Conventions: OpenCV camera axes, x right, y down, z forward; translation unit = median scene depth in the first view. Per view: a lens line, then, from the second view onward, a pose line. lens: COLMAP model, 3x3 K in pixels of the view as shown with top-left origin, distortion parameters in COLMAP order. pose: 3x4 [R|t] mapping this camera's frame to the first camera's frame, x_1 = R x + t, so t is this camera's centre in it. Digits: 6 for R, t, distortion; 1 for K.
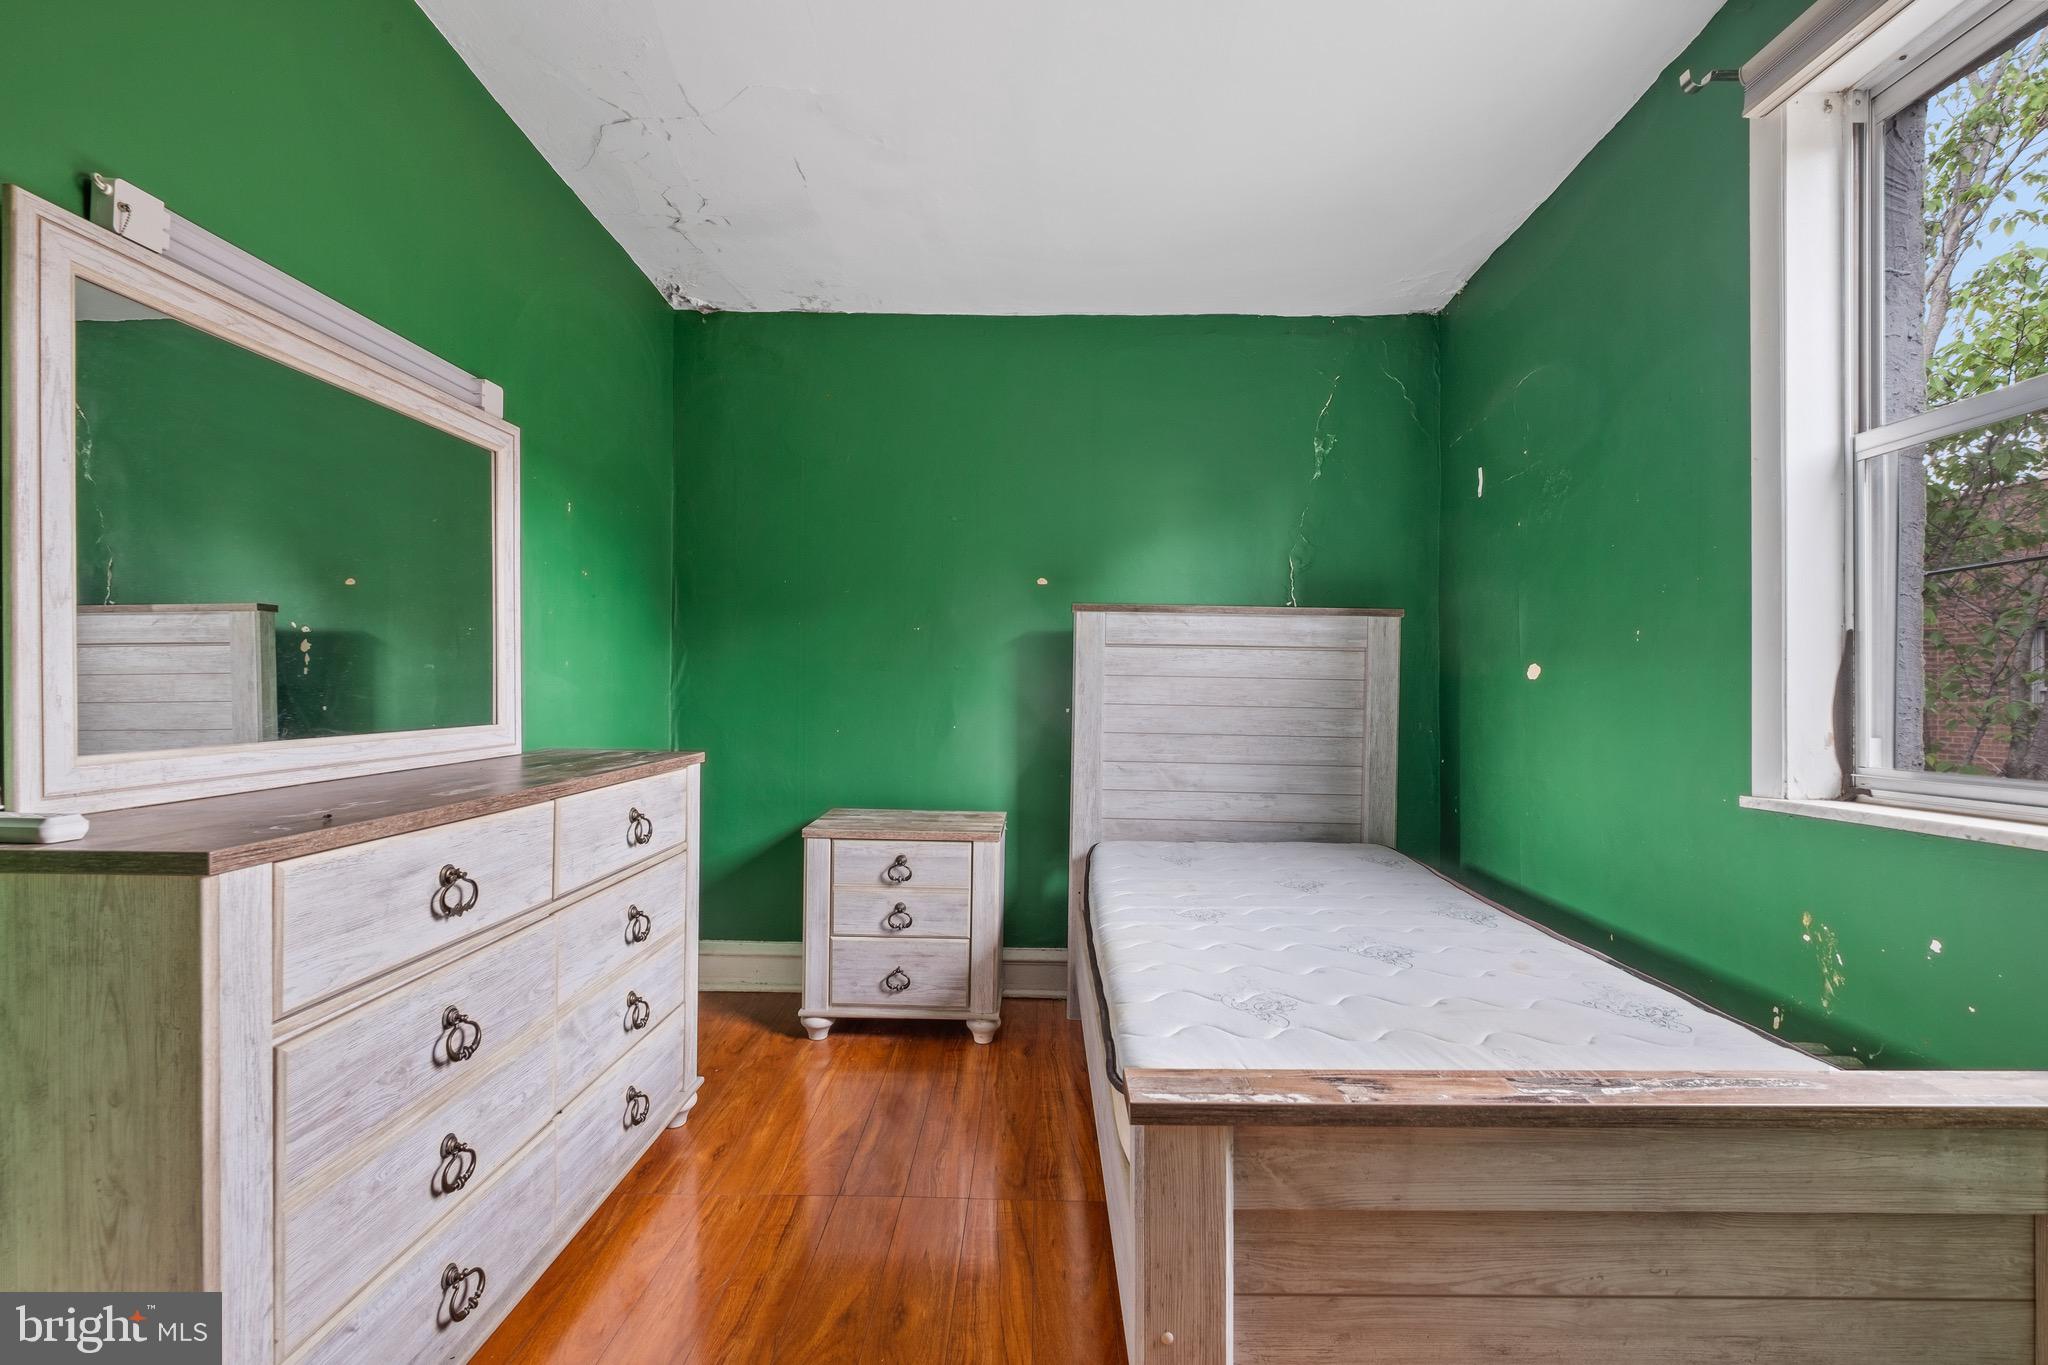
lens RADIAL K [[915.9, 0, 1029.3], [0, 915.9, 684.5], [0, 0, 1]] dist [0.000089, -0.000488]
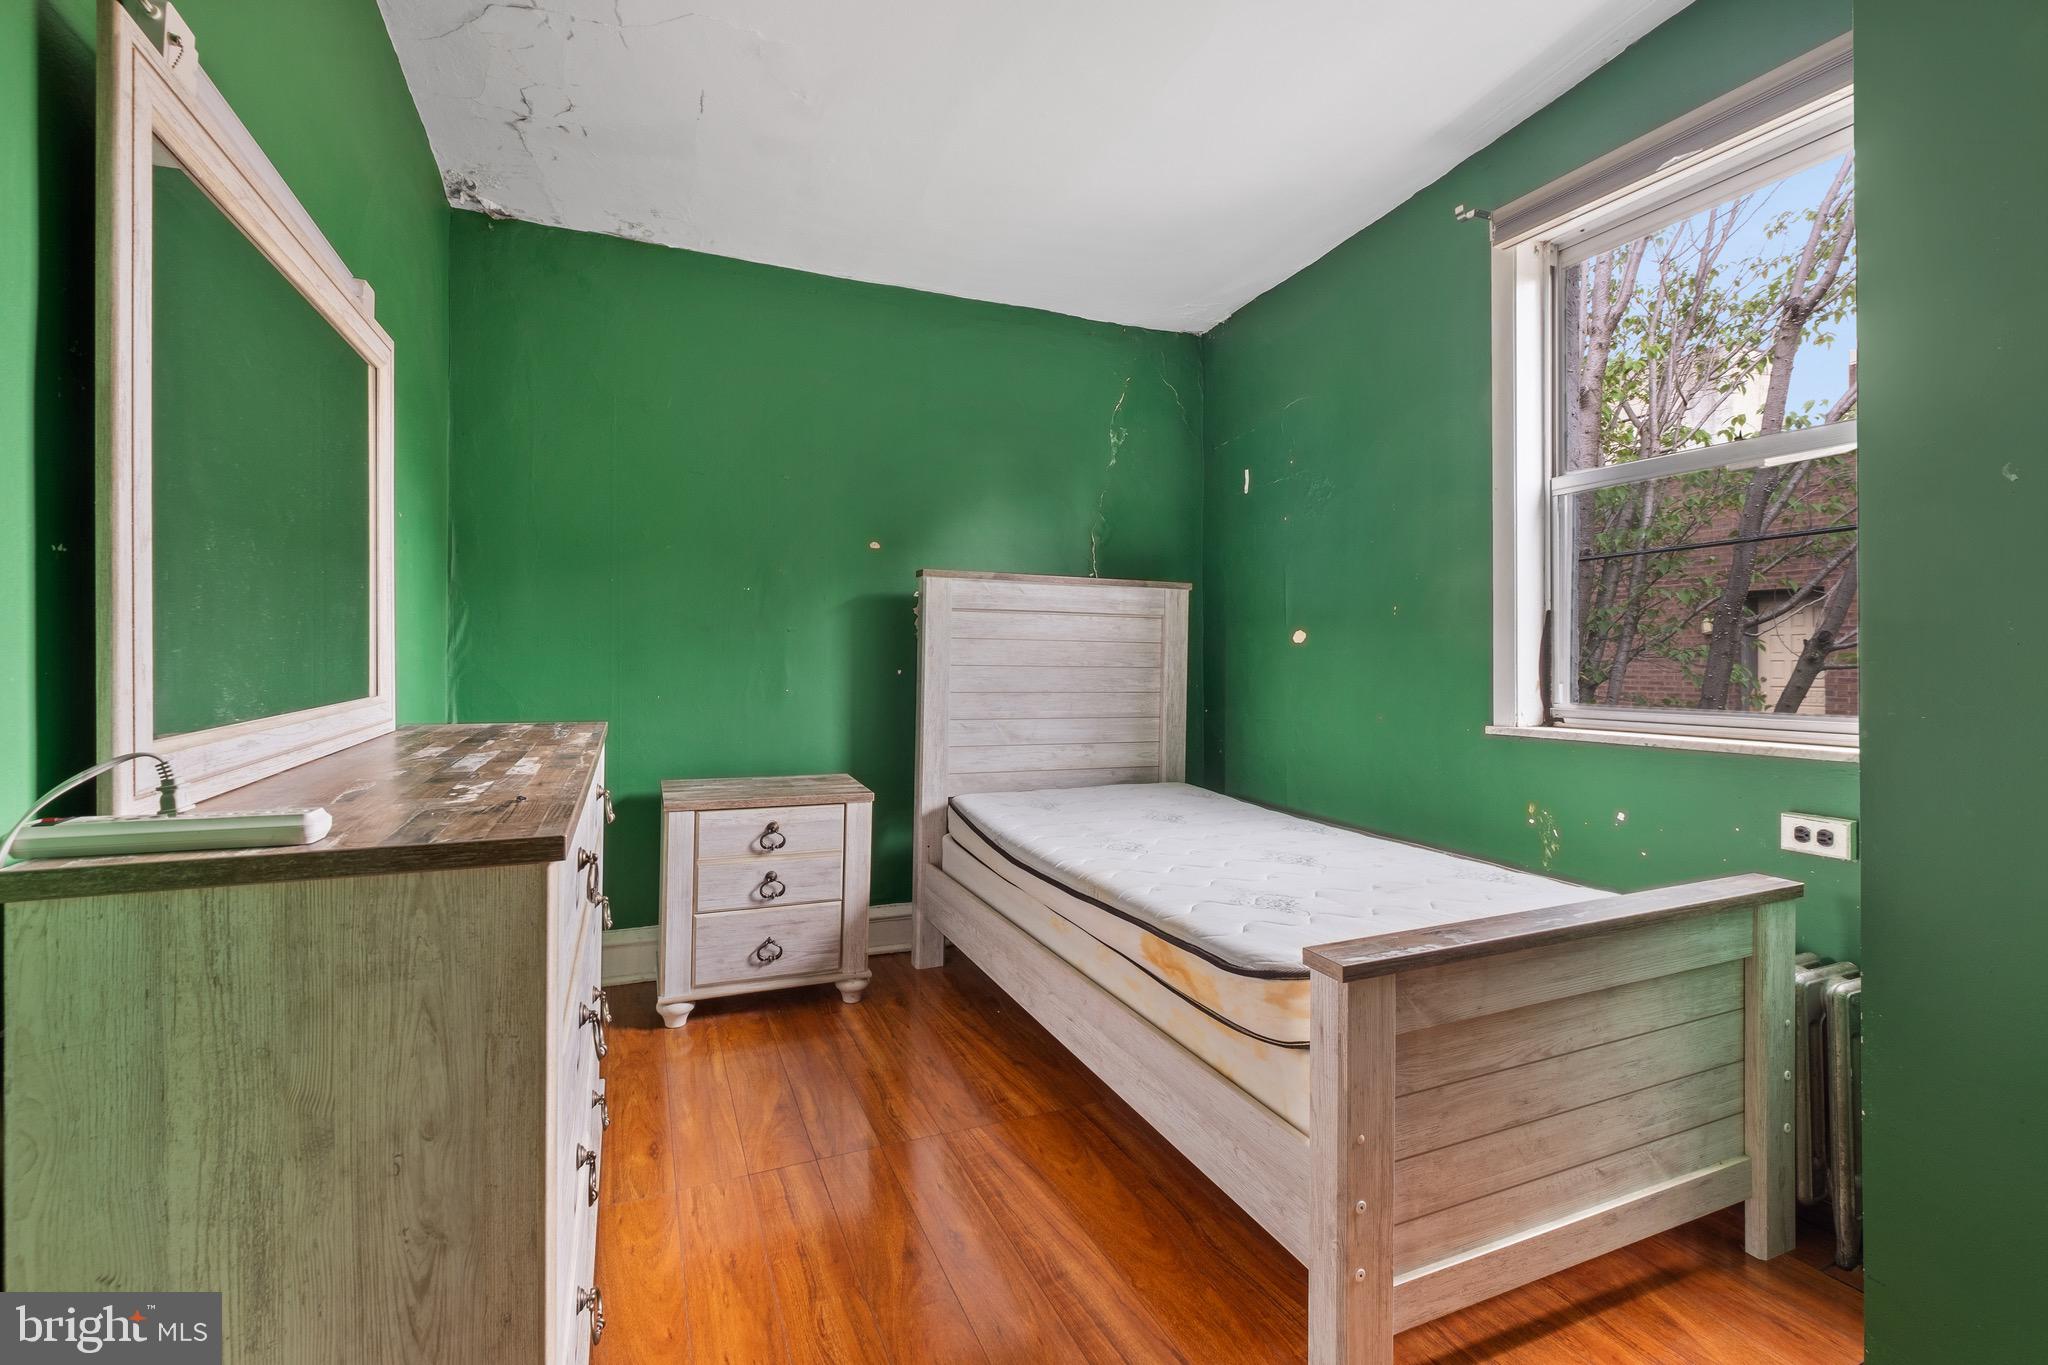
lens RADIAL K [[915.9, 0, 1054.5], [0, 915.9, 649.6], [0, 0, 1]] dist [0.000089, -0.000488]
pose [[0.911439, -0.001779, 0.411430, -0.419160], [-0.000145, 0.999989, 0.004646, -0.003112], [-0.411434, -0.004295, 0.911429, -0.015385]]
